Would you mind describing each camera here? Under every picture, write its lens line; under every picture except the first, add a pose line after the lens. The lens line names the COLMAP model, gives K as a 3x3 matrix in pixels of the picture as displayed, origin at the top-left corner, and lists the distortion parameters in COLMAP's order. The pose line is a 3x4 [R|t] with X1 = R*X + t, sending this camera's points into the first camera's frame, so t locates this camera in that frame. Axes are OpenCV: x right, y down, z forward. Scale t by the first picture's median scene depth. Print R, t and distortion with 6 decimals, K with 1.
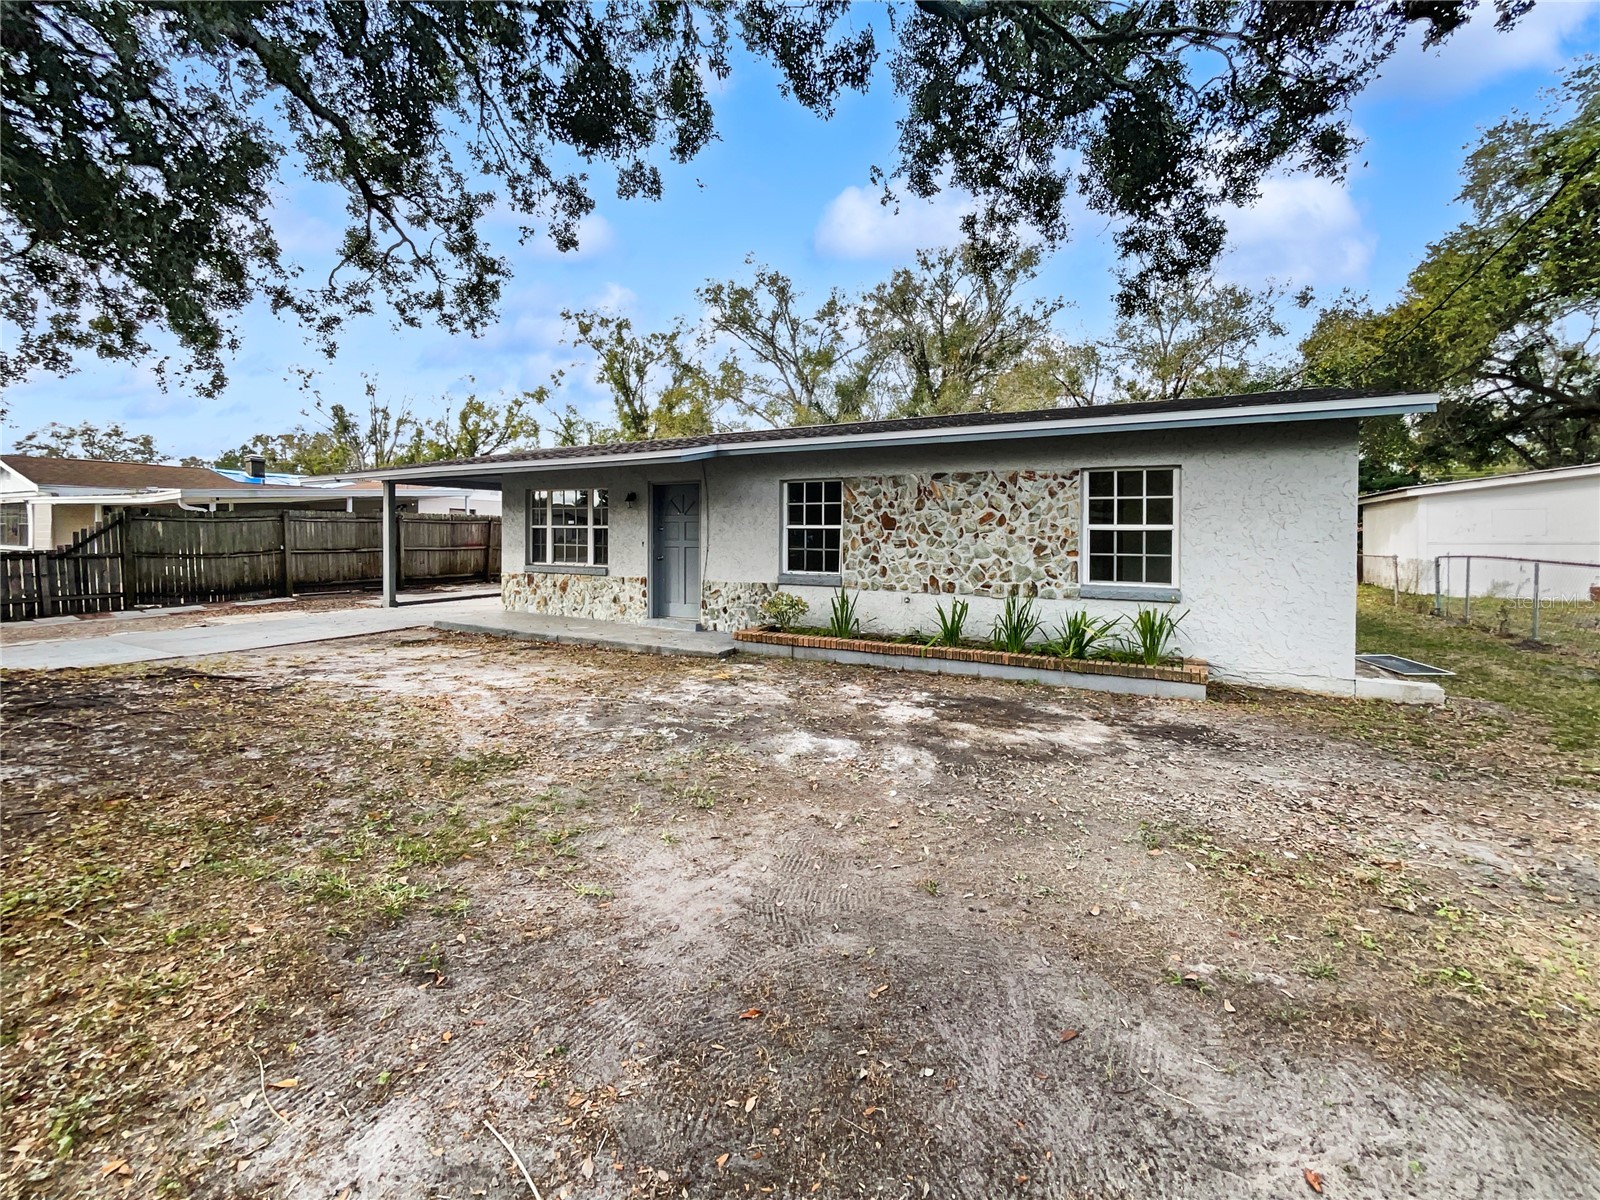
lens RADIAL K [[663.2, 0, 807.0], [0, 663.2, 553.5], [0, 0, 1]] dist [0.001868, 0.000162]
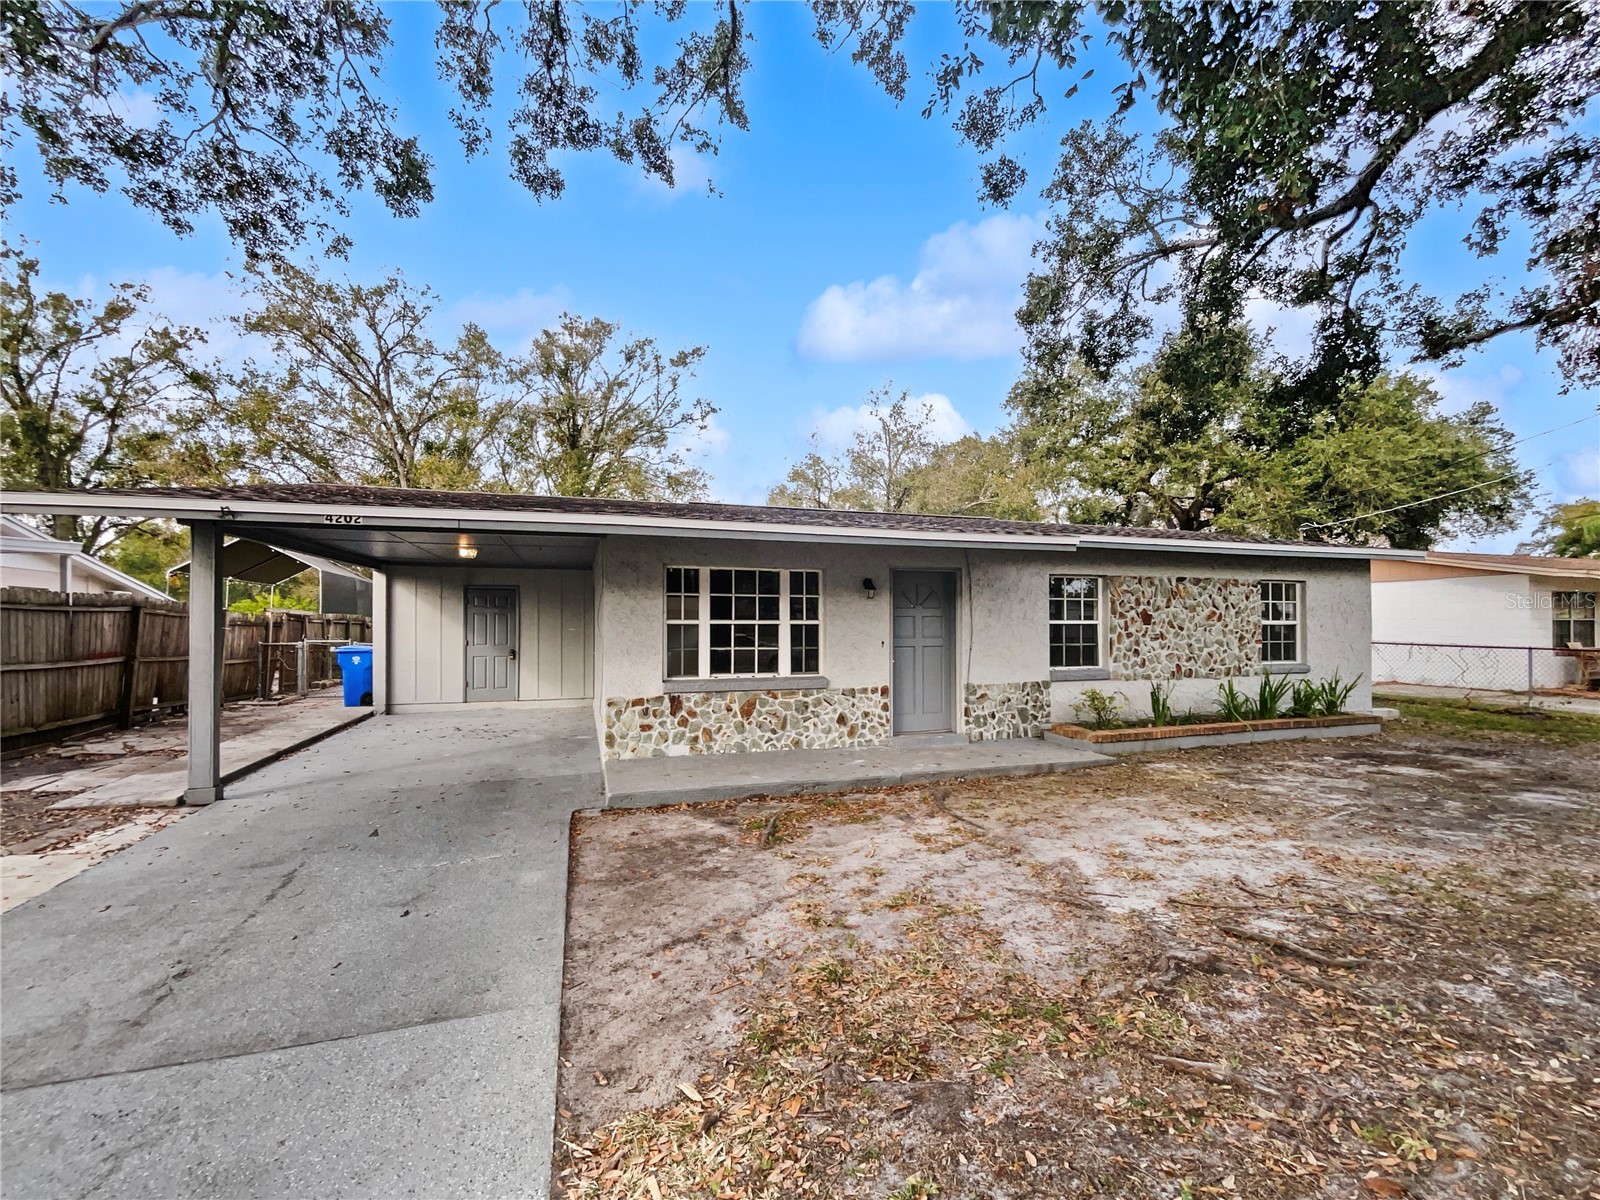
lens RADIAL K [[655.4, 0, 791.4], [0, 655.4, 625.9], [0, 0, 1]] dist [-0.011798, 0.005989]
pose [[0.703648, -0.010033, 0.710478, -1.052952], [0.024054, 0.999664, -0.009706, -0.036923], [-0.710141, 0.023920, 0.703653, 0.636959]]
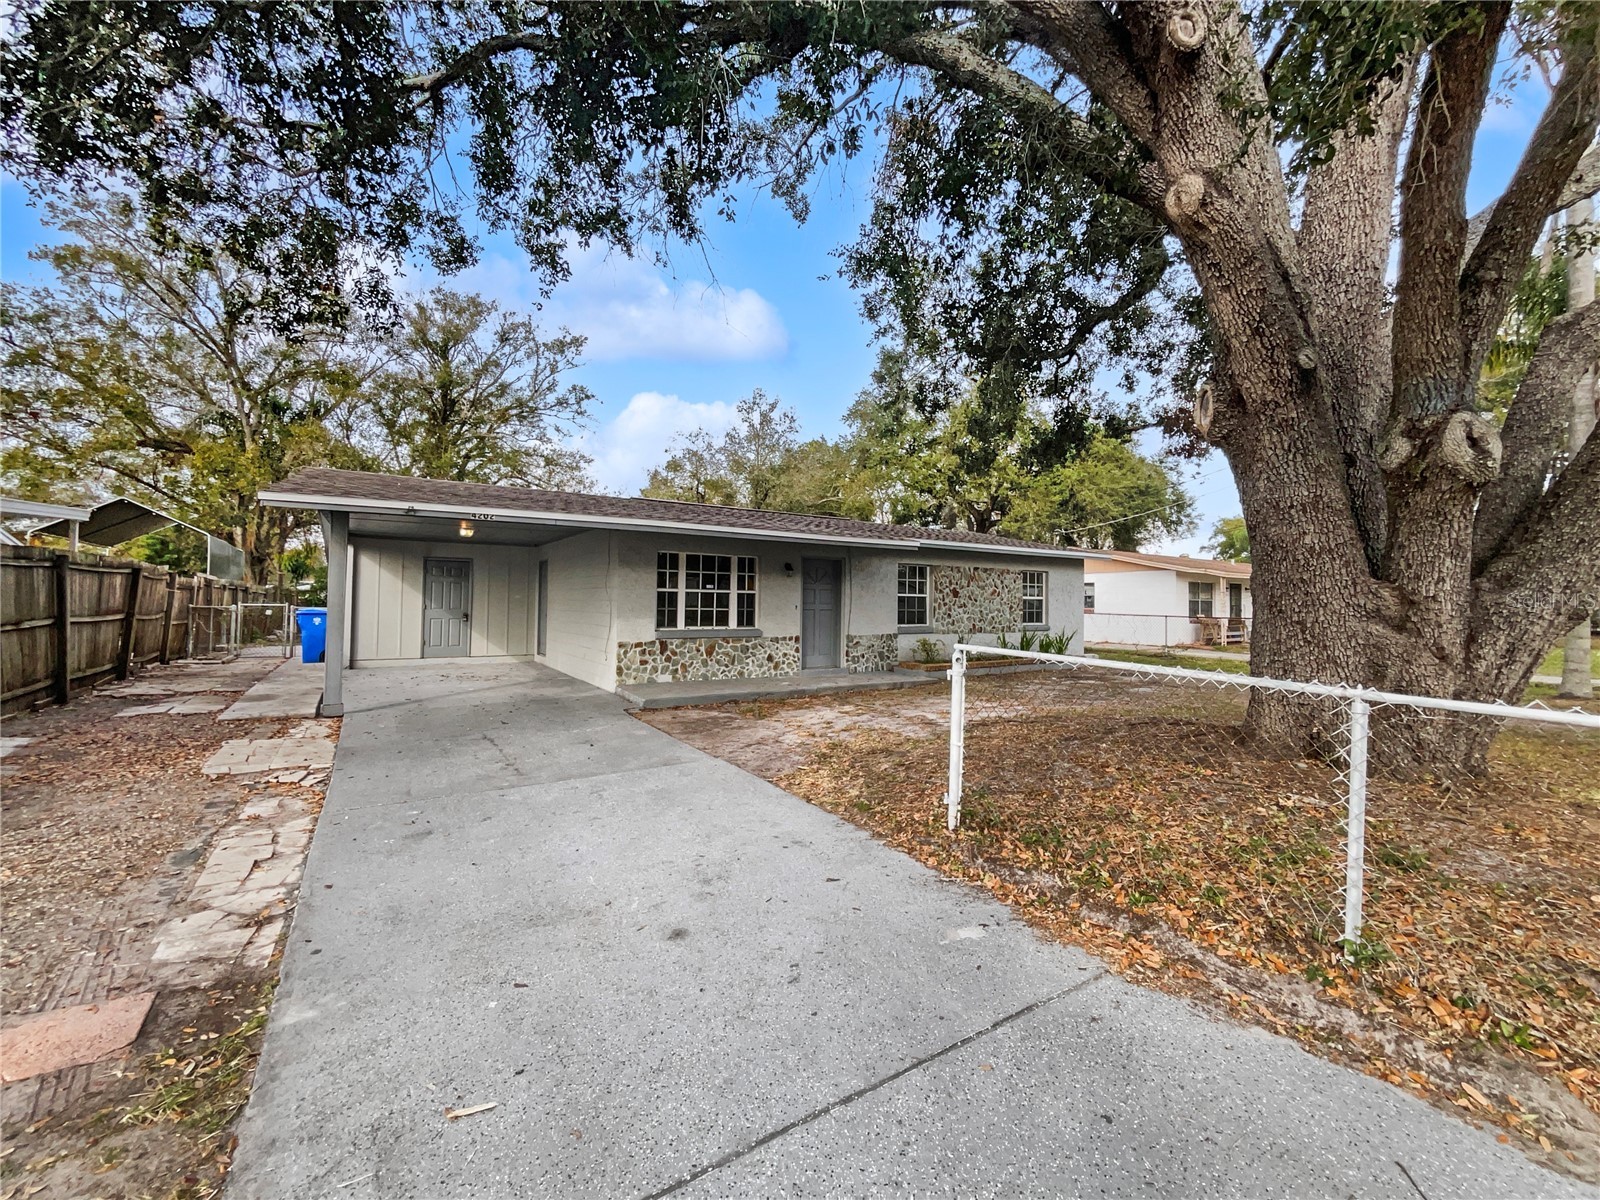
lens RADIAL K [[638.4, 0, 800.0], [0, 638.4, 600.0], [0, 0, 1]] dist [-0.001112, -0.000043]
pose [[0.490916, 0.001487, 0.871205, -1.473742], [0.014048, 0.999855, -0.009623, -0.019579], [-0.871093, 0.016963, 0.490824, 0.529959]]
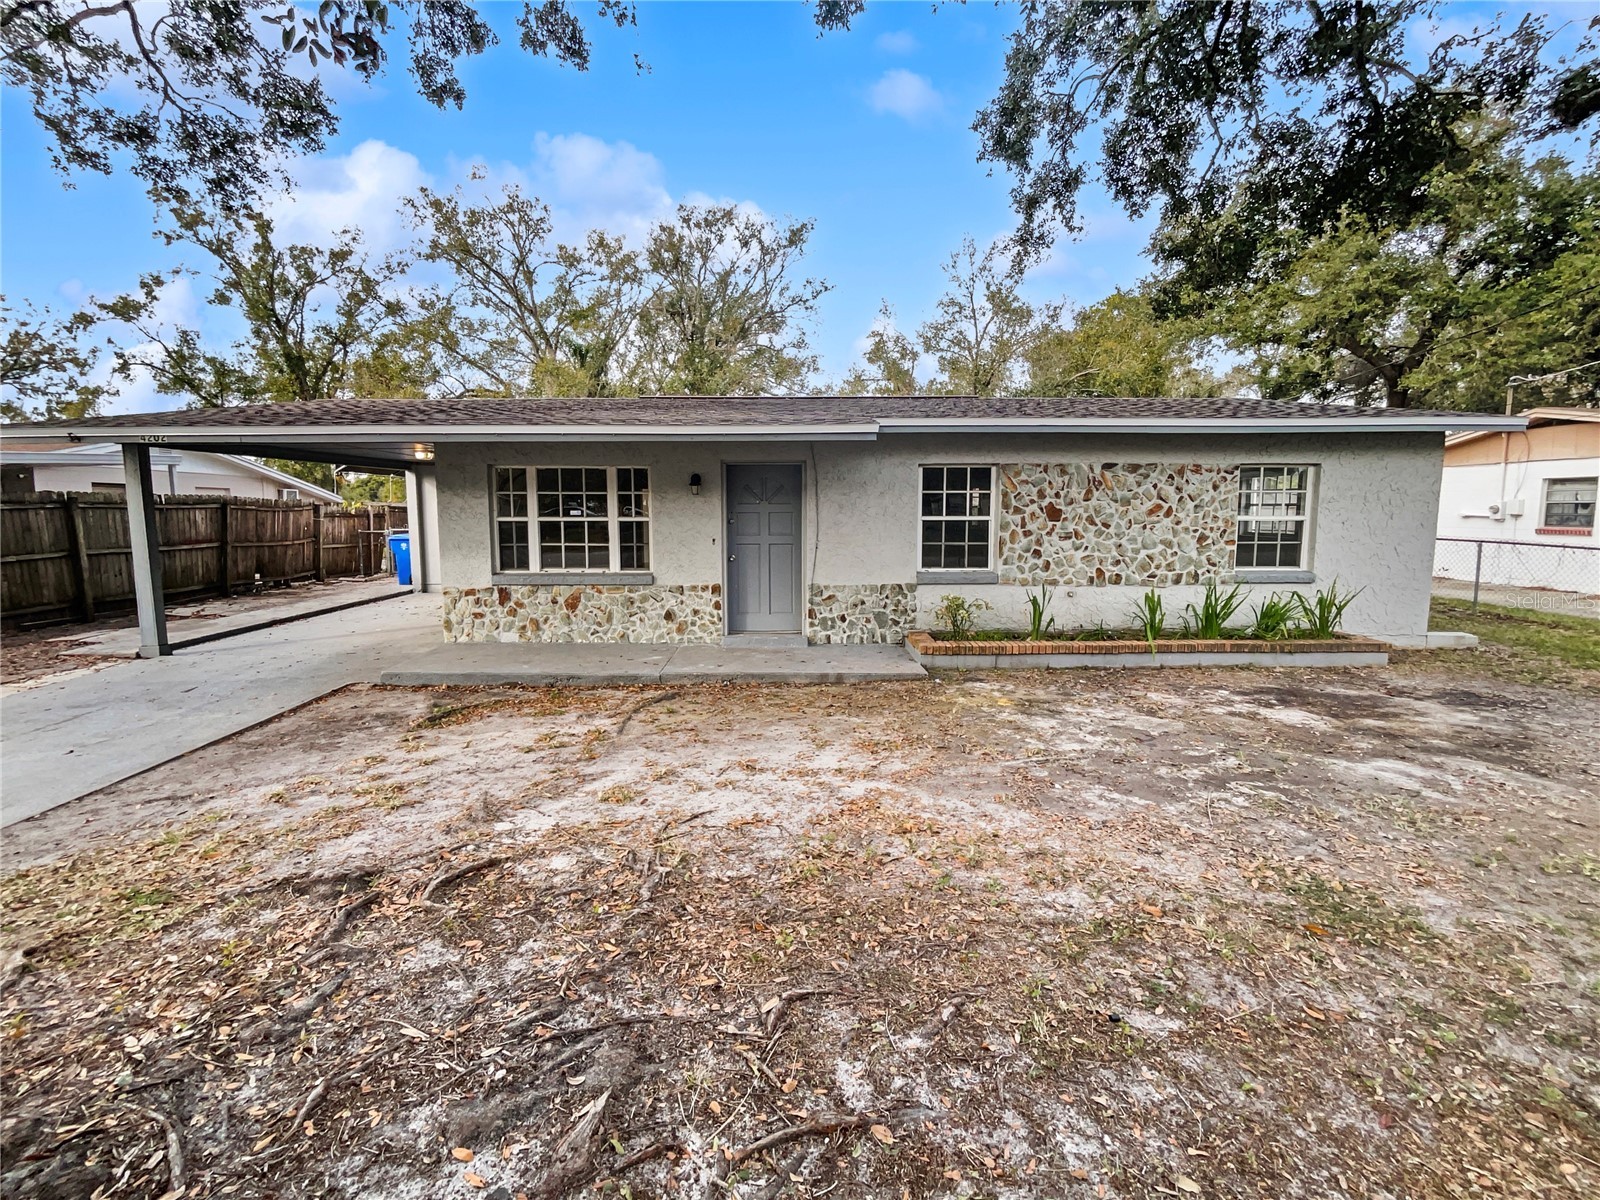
lens RADIAL K [[652.3, 0, 797.2], [0, 652.3, 580.5], [0, 0, 1]] dist [-0.002487, -0.000074]
pose [[0.879625, -0.060525, 0.471801, -0.627385], [0.020583, 0.995786, 0.089369, -0.041502], [-0.475222, -0.068900, 0.877164, 0.344802]]
